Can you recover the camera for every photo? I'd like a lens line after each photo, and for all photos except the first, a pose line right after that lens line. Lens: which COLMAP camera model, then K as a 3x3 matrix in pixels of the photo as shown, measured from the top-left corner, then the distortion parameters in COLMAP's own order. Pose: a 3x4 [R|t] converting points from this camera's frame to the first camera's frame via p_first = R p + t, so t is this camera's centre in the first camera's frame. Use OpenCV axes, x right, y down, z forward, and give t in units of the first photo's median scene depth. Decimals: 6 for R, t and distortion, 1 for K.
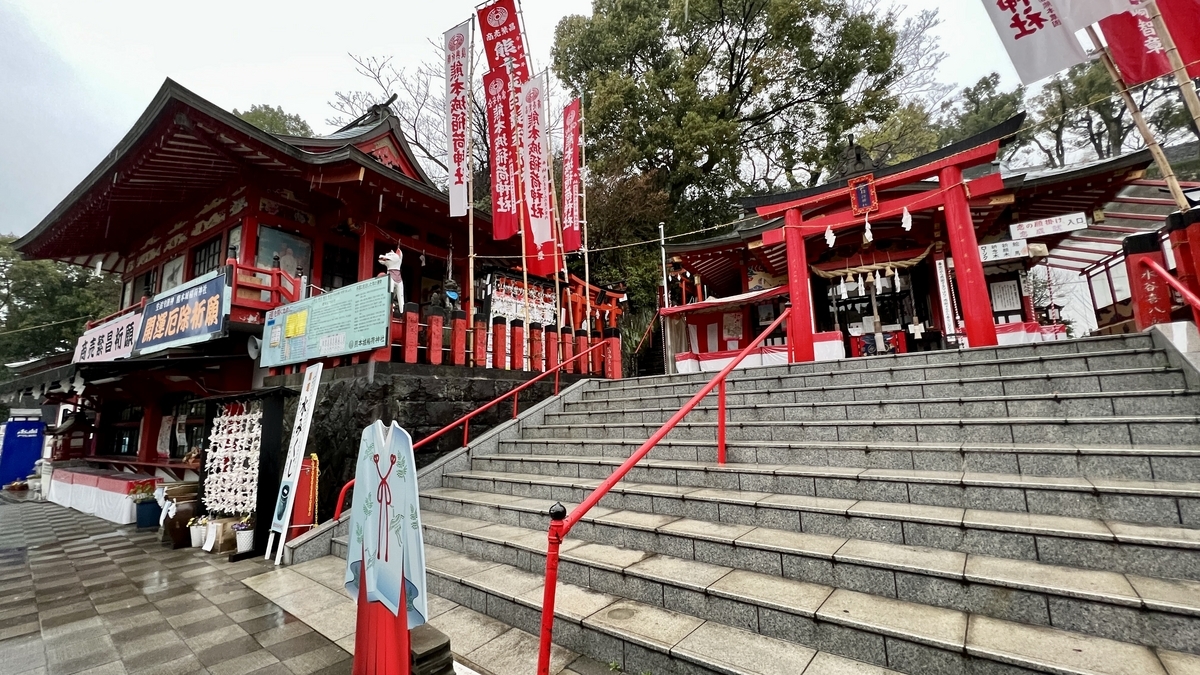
lens RADIAL K [[477.9, 0, 600.0], [0, 477.9, 337.5], [0, 0, 1]] dist [-0.001274, -0.000144]
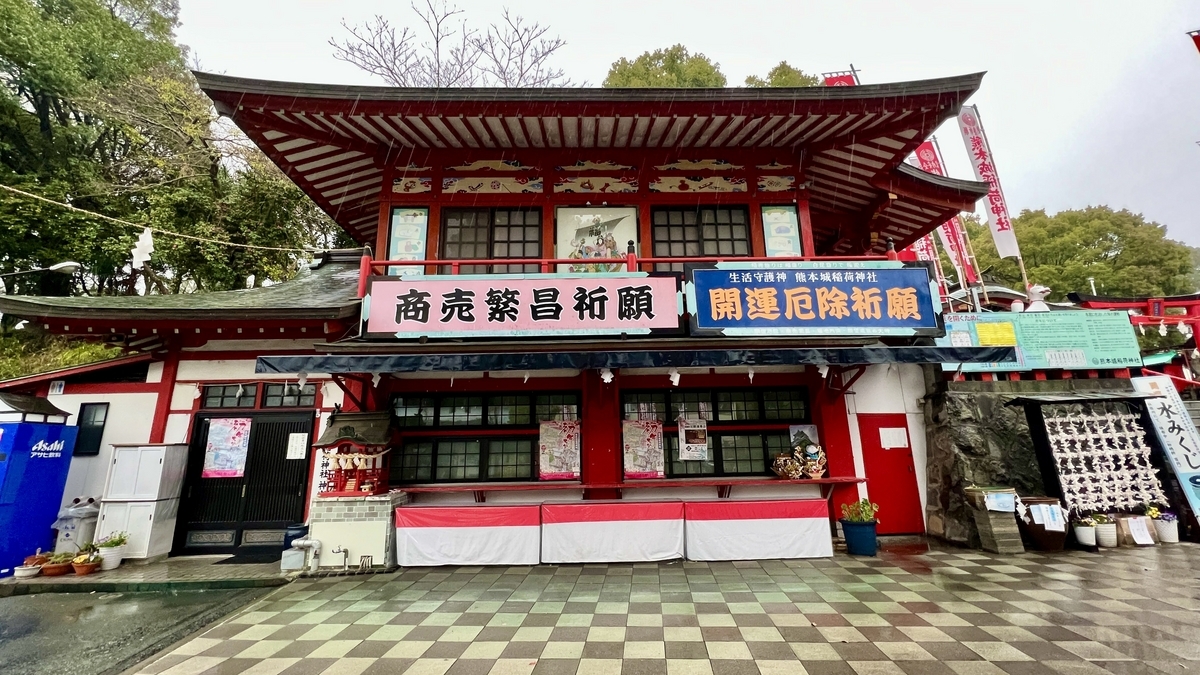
lens RADIAL K [[477.9, 0, 600.0], [0, 477.9, 337.5], [0, 0, 1]] dist [-0.001274, -0.000144]
pose [[0.836907, 0.139746, 0.529205, -1.682293], [-0.093494, 0.989147, -0.113346, 0.158117], [-0.539301, 0.045383, 0.840889, 0.518003]]
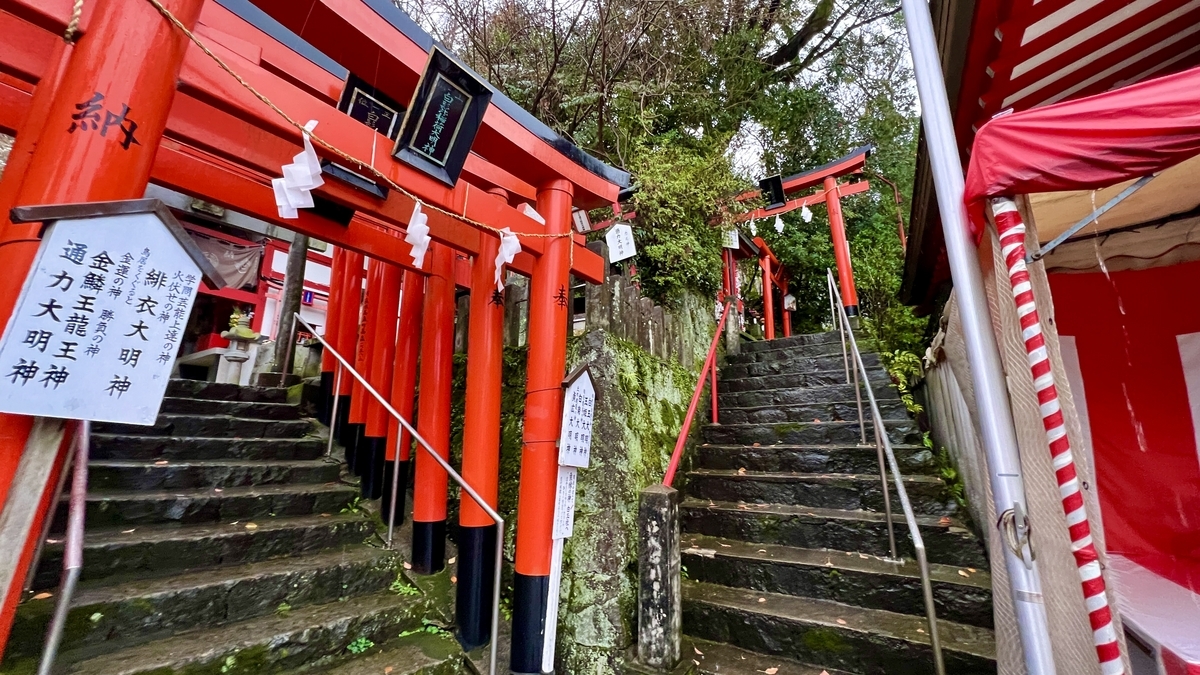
lens RADIAL K [[477.9, 0, 600.0], [0, 477.9, 337.5], [0, 0, 1]] dist [-0.001274, -0.000144]
pose [[0.999249, 0.024866, -0.029731, 0.095767], [-0.026964, 0.997013, -0.072369, -0.017211], [0.027842, 0.073117, 0.996935, 1.514998]]
